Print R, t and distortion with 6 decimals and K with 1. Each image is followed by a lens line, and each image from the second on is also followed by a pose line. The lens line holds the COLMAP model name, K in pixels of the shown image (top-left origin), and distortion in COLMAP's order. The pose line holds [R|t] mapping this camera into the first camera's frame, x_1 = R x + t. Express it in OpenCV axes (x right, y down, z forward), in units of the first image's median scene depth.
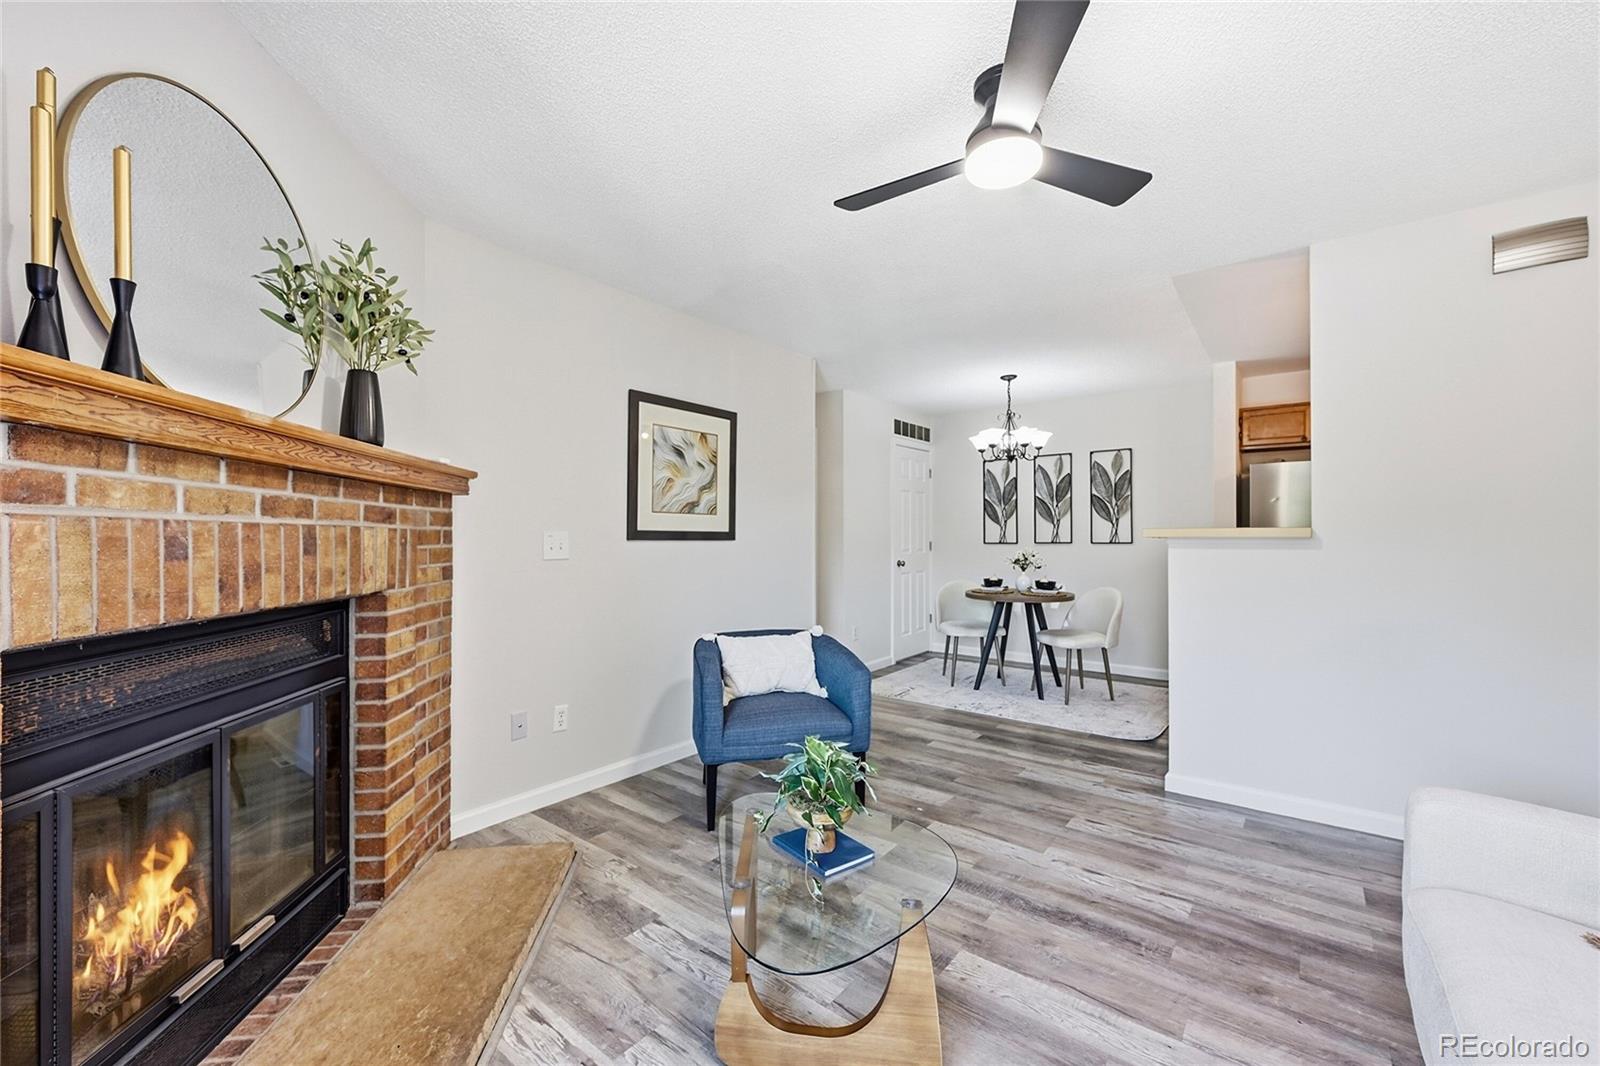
lens RADIAL K [[645.8, 0, 798.0], [0, 645.8, 538.0], [0, 0, 1]] dist [0.002548, 0.000270]
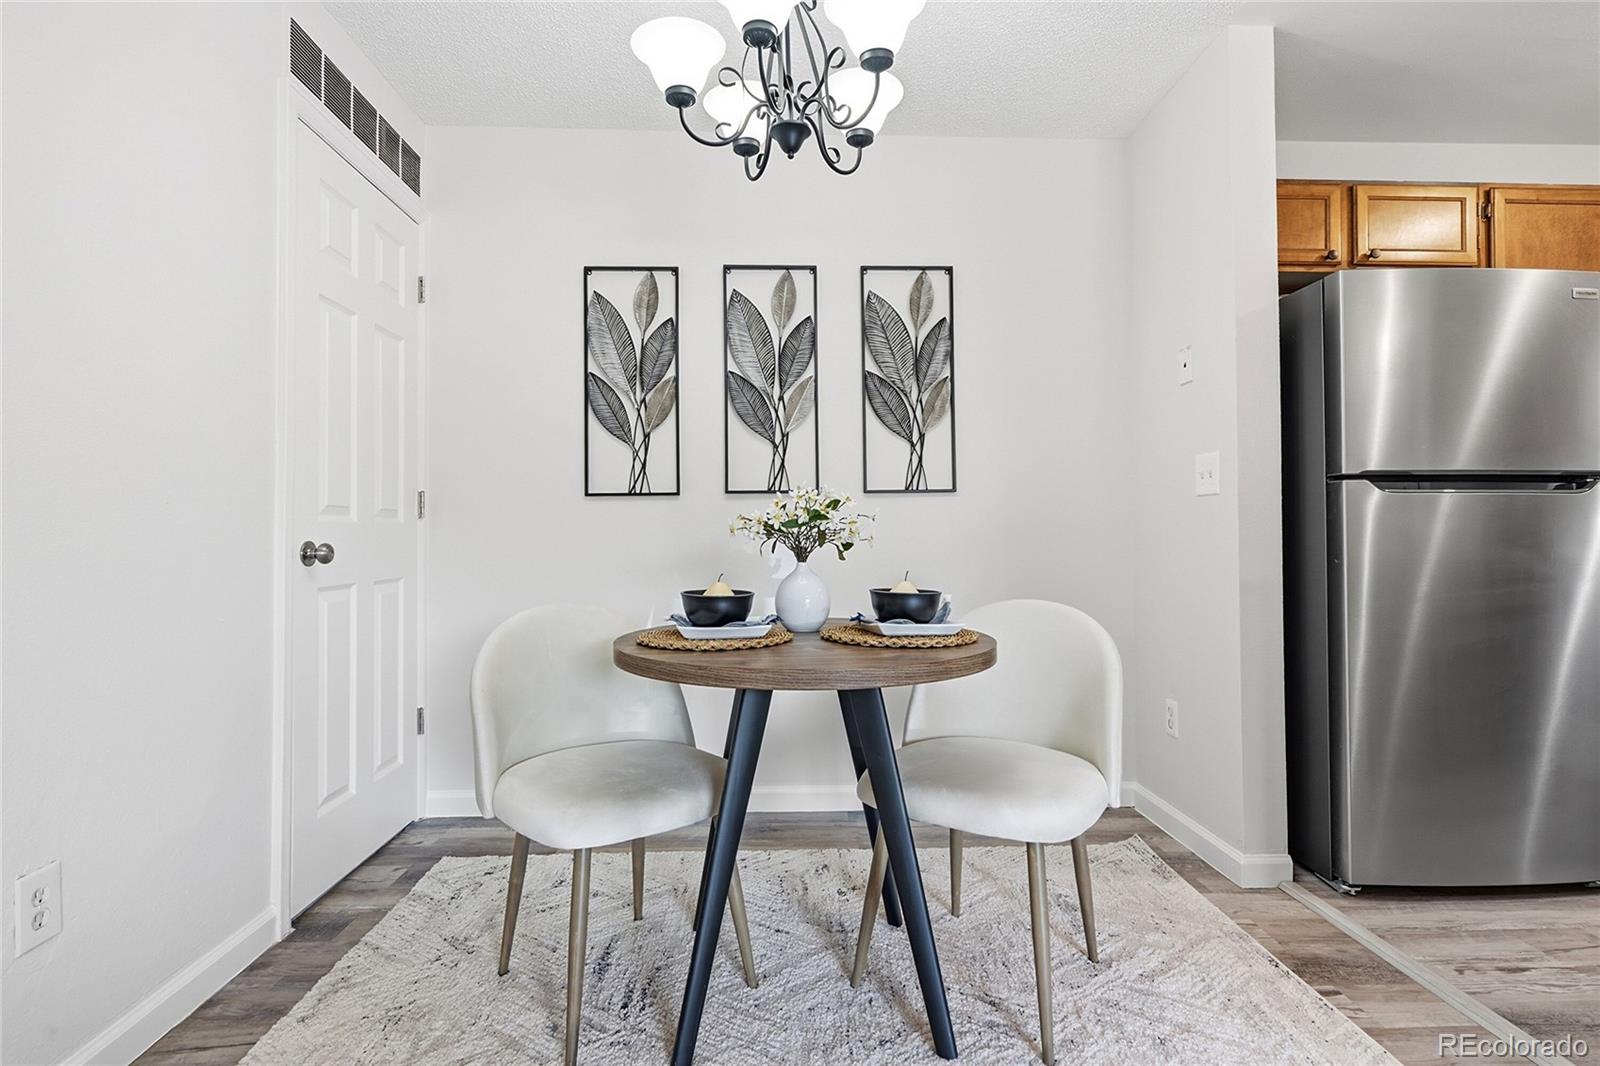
lens RADIAL K [[783.7, 0, 803.4], [0, 783.7, 522.4], [0, 0, 1]] dist [-0.001211, -0.001099]
pose [[0.758539, 0.009189, 0.651563, 0.108304], [0.006195, 0.999754, -0.021312, 0.038071], [-0.651599, 0.020202, 0.758295, 0.667552]]
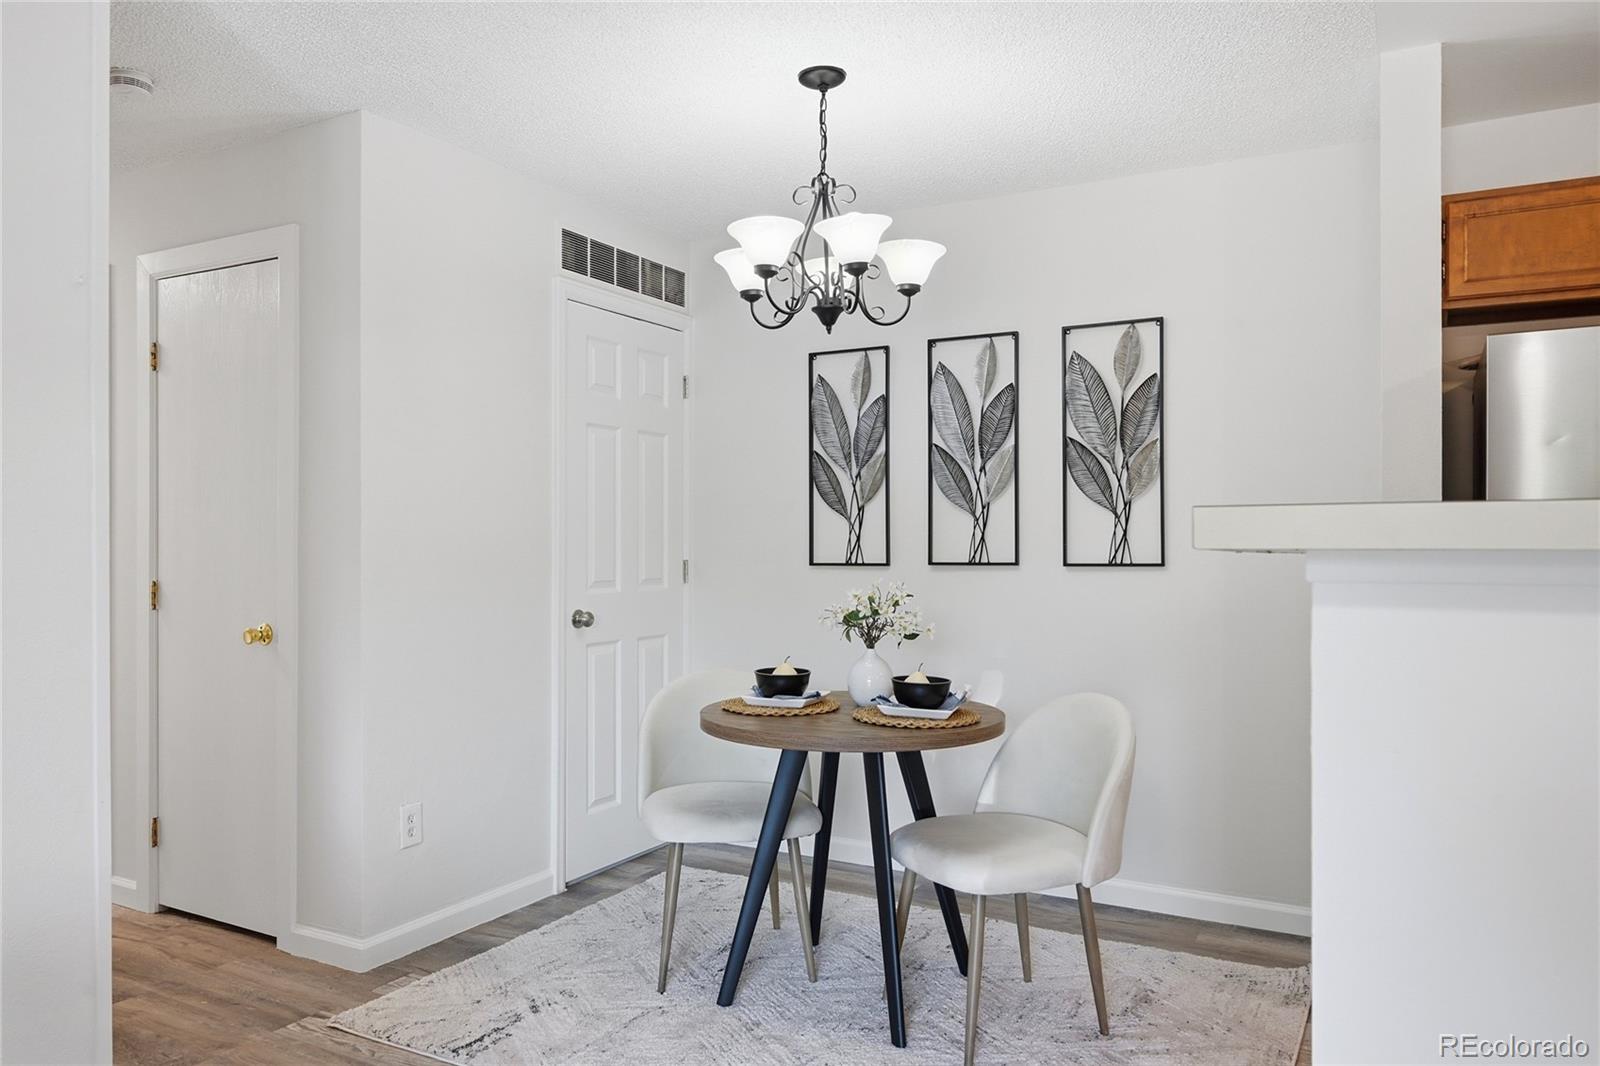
lens RADIAL K [[1120.5, 0, 797.9], [0, 1120.5, 547.3], [0, 0, 1]] dist [-0.015416, 0.003335]
pose [[0.987660, 0.003673, 0.156568, 0.197384], [-0.003378, 0.999992, -0.002153, -0.000817], [-0.156575, 0.001597, 0.987665, 0.375862]]
